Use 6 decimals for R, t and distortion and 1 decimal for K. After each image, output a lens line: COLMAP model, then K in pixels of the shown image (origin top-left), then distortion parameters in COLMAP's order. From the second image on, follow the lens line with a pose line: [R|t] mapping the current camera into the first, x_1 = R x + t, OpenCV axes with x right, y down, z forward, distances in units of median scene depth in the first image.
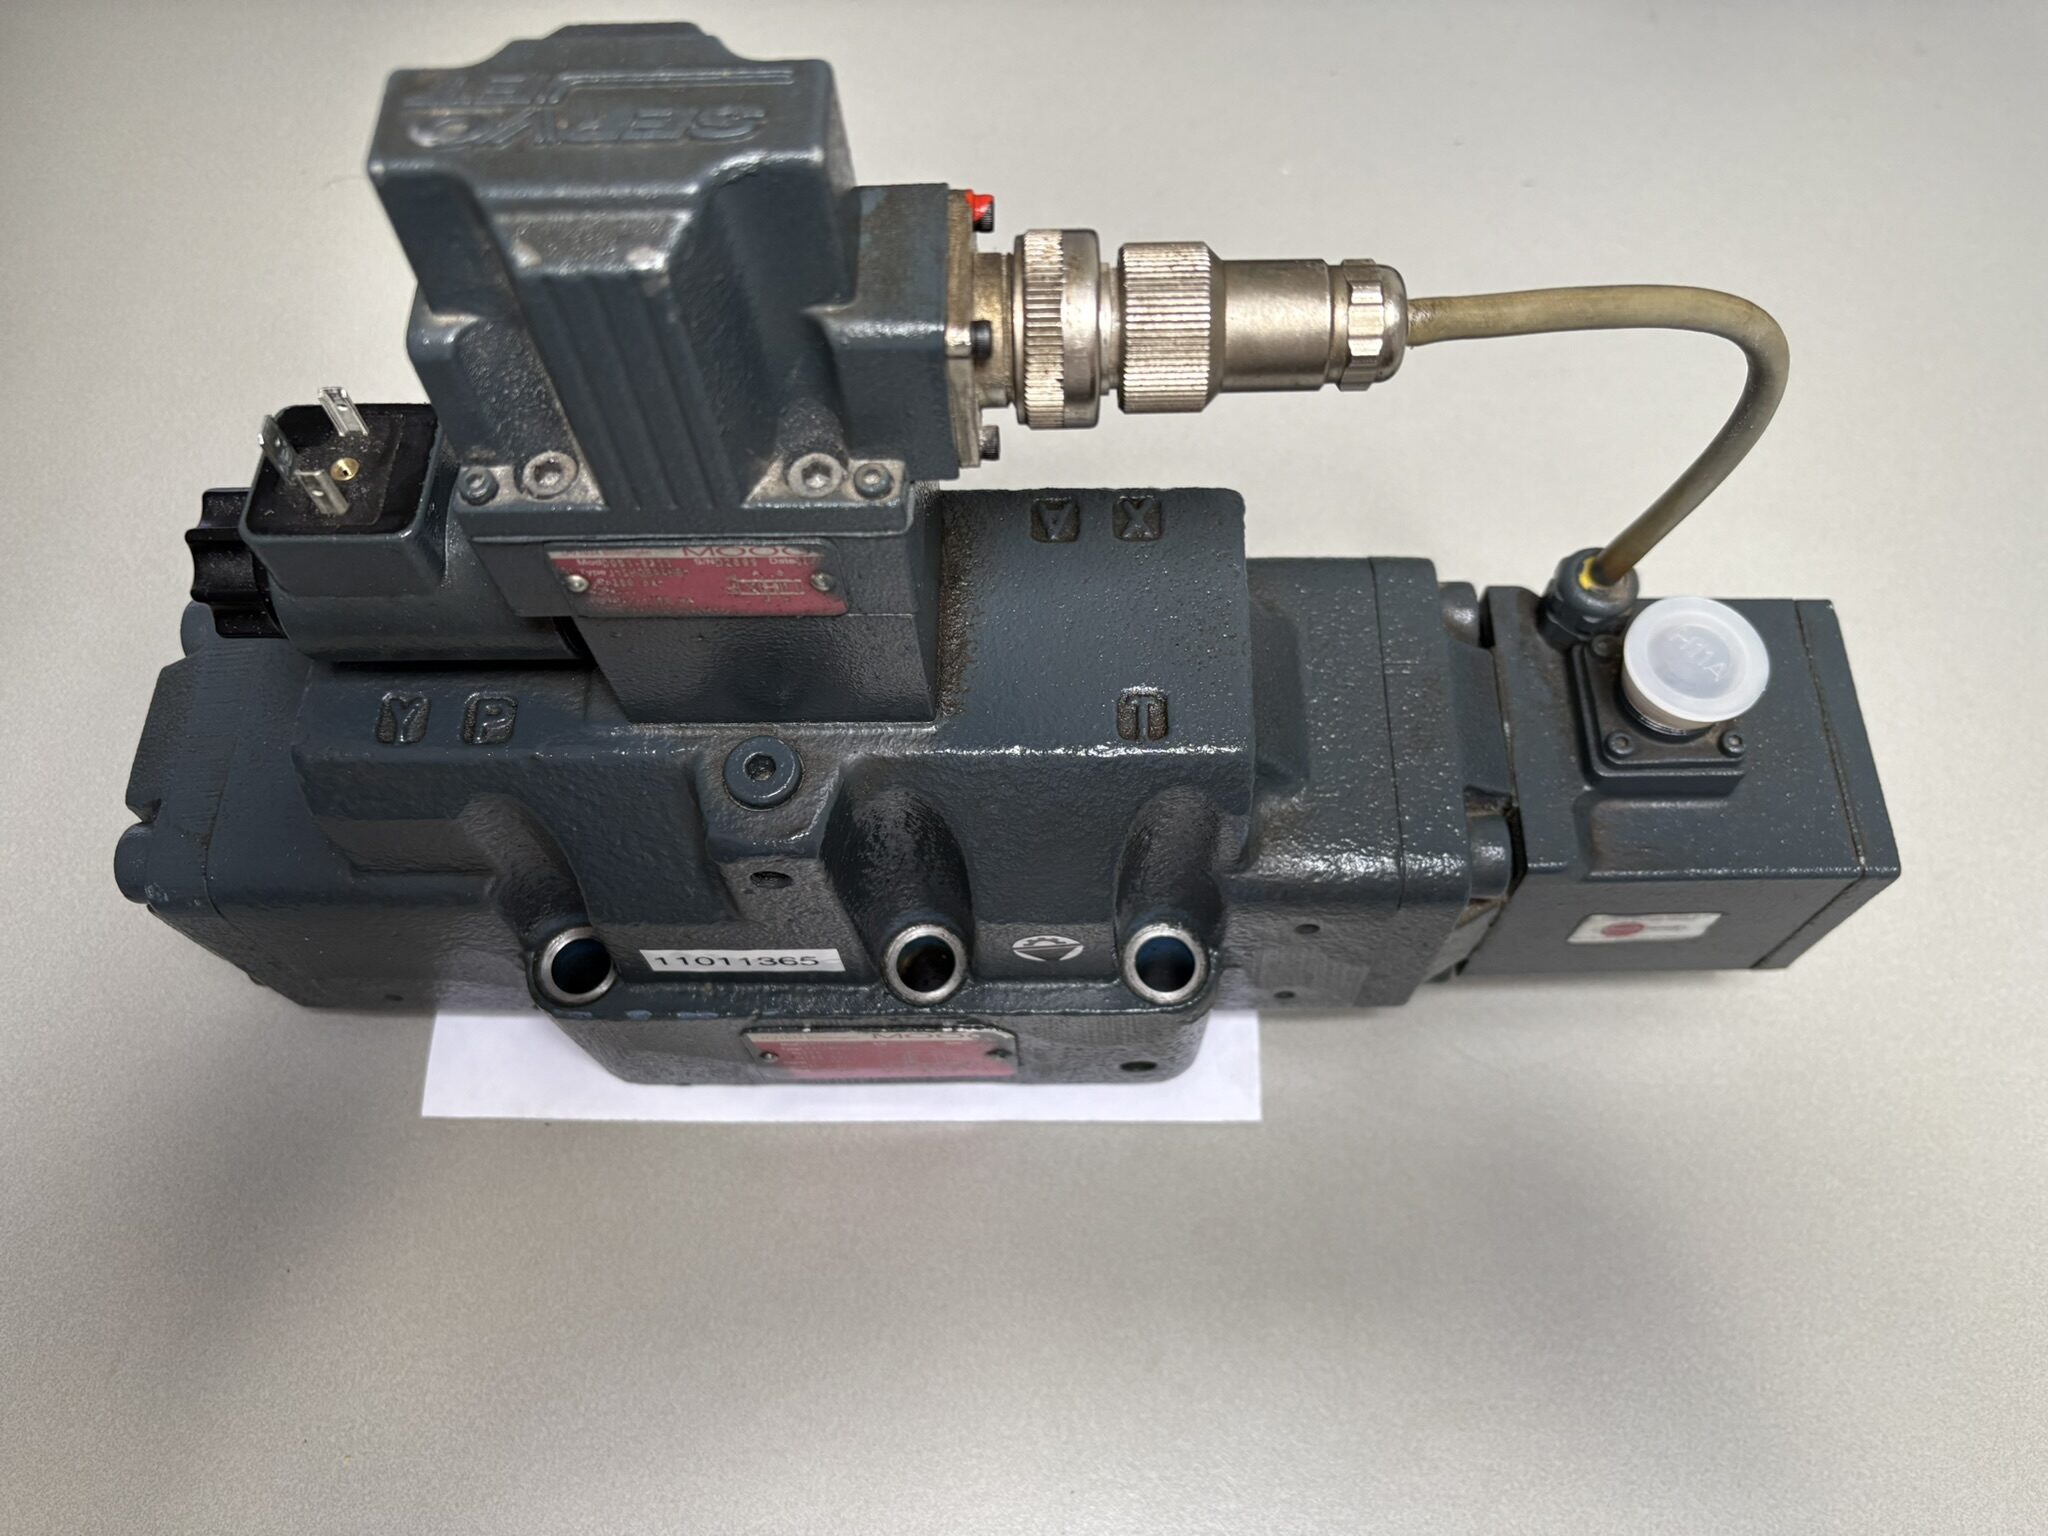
lens RADIAL K [[1564.6, 0, 1024.0], [0, 1564.6, 765.5], [0, 0, 1]] dist [0.014981, 0.004953]
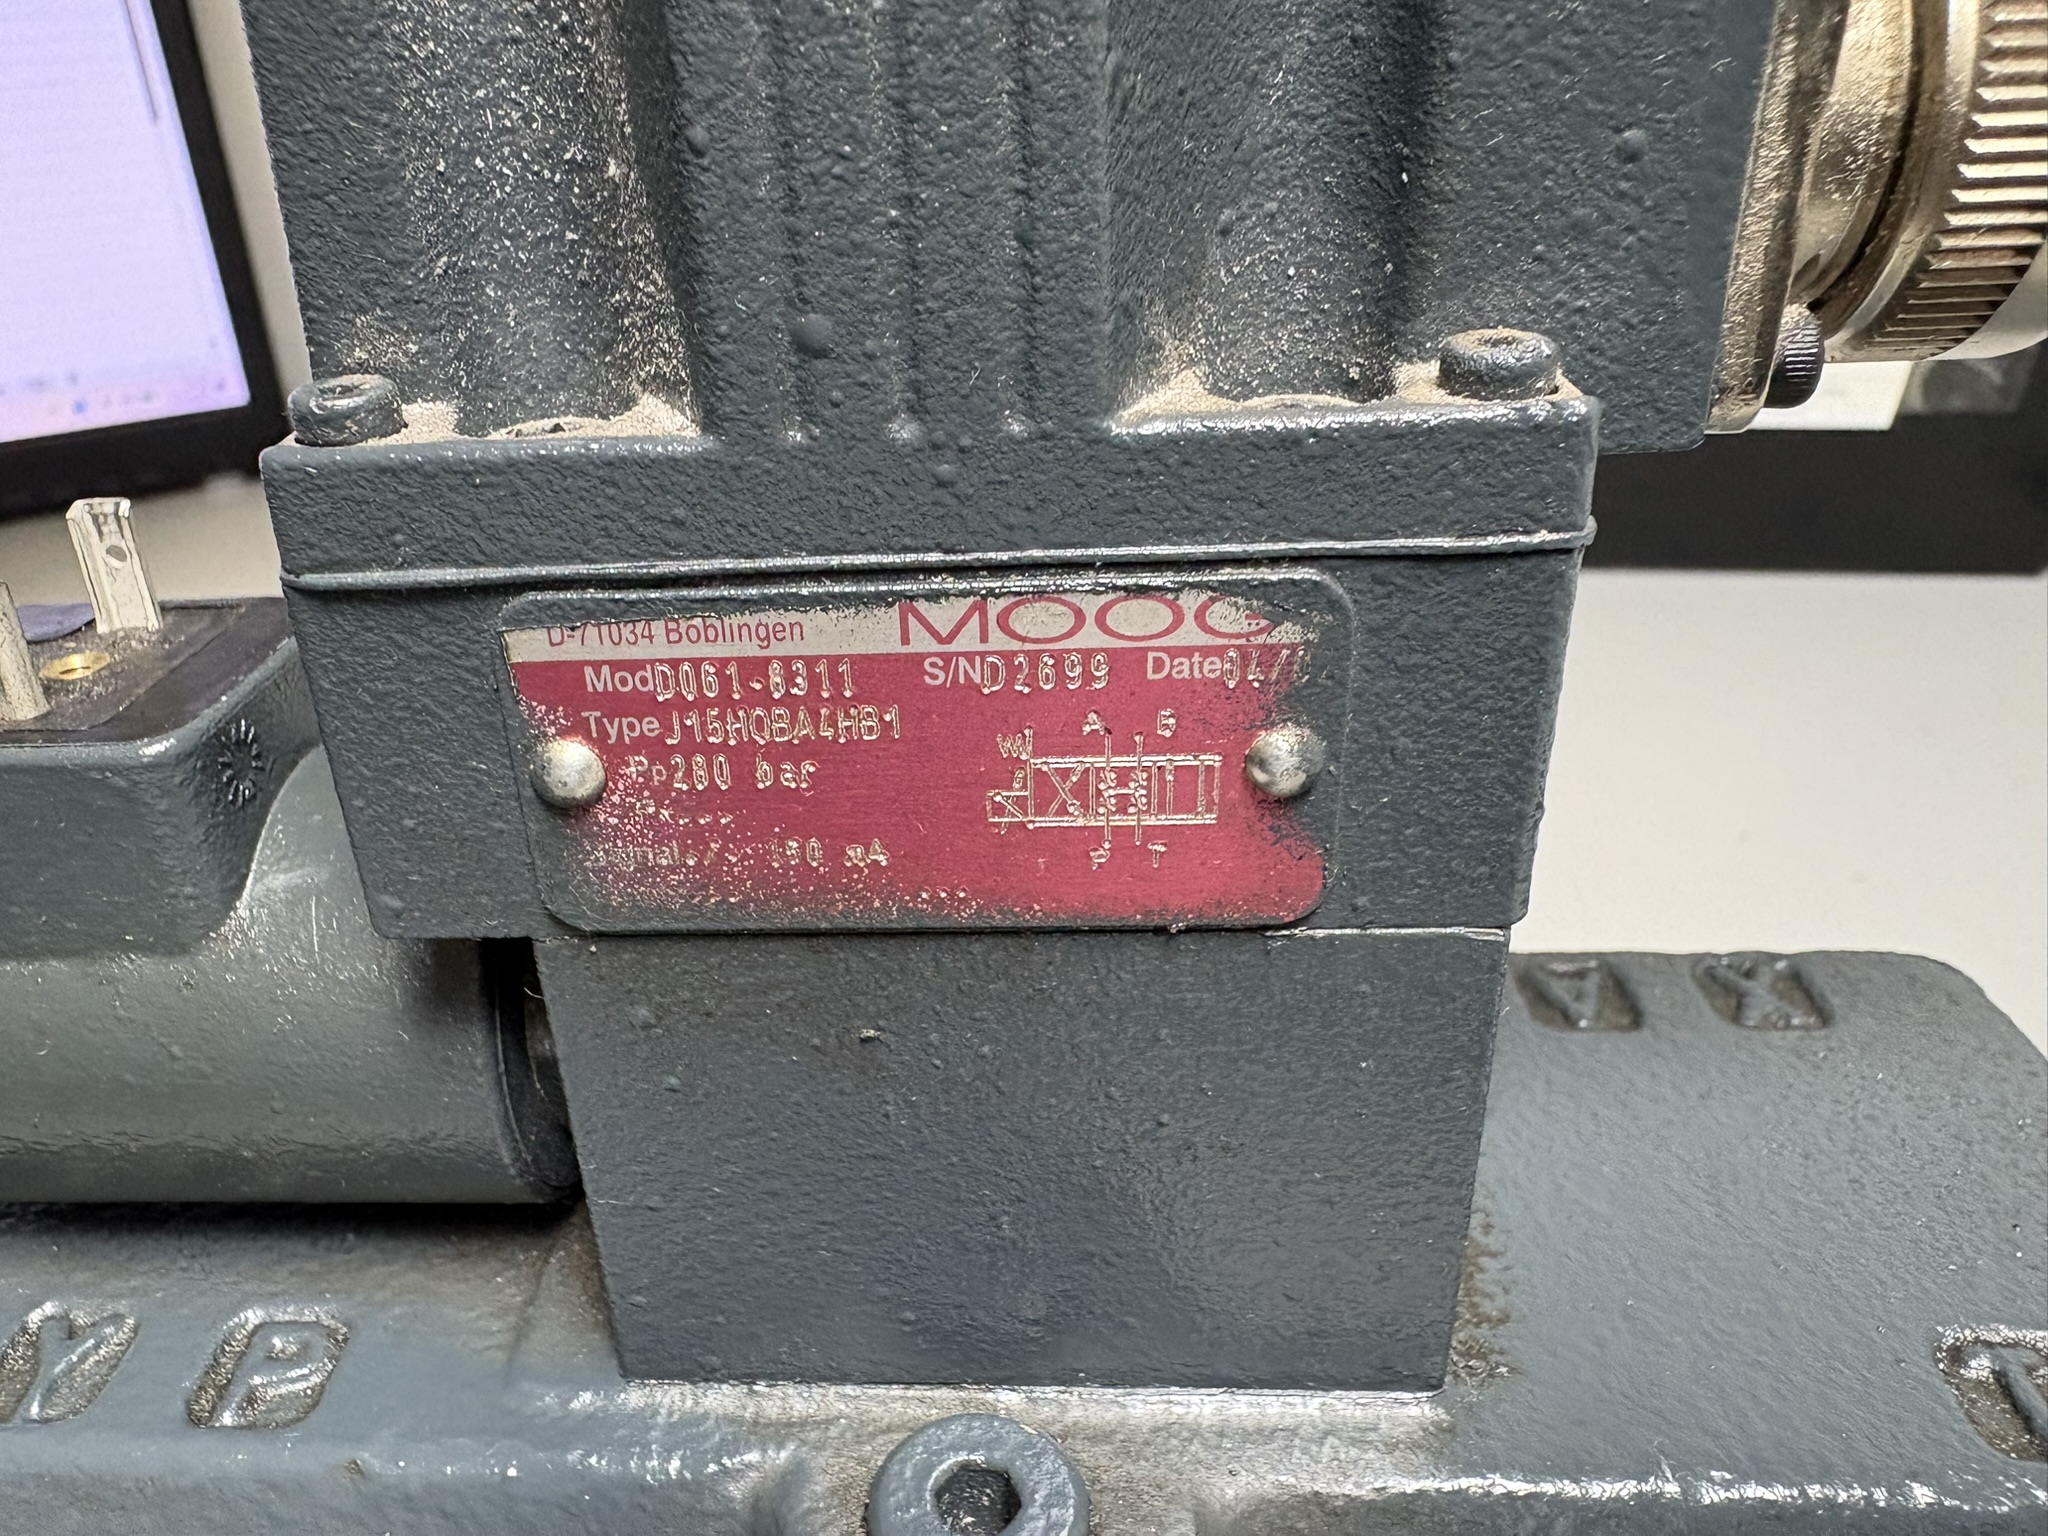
lens RADIAL K [[1564.6, 0, 902.1], [0, 1564.6, 797.9], [0, 0, 1]] dist [0.014981, 0.004953]
pose [[0.998085, 0.002848, -0.061800, -0.161028], [-0.037380, 0.823743, -0.565730, 0.070840], [0.049296, 0.566957, 0.822271, 0.609973]]
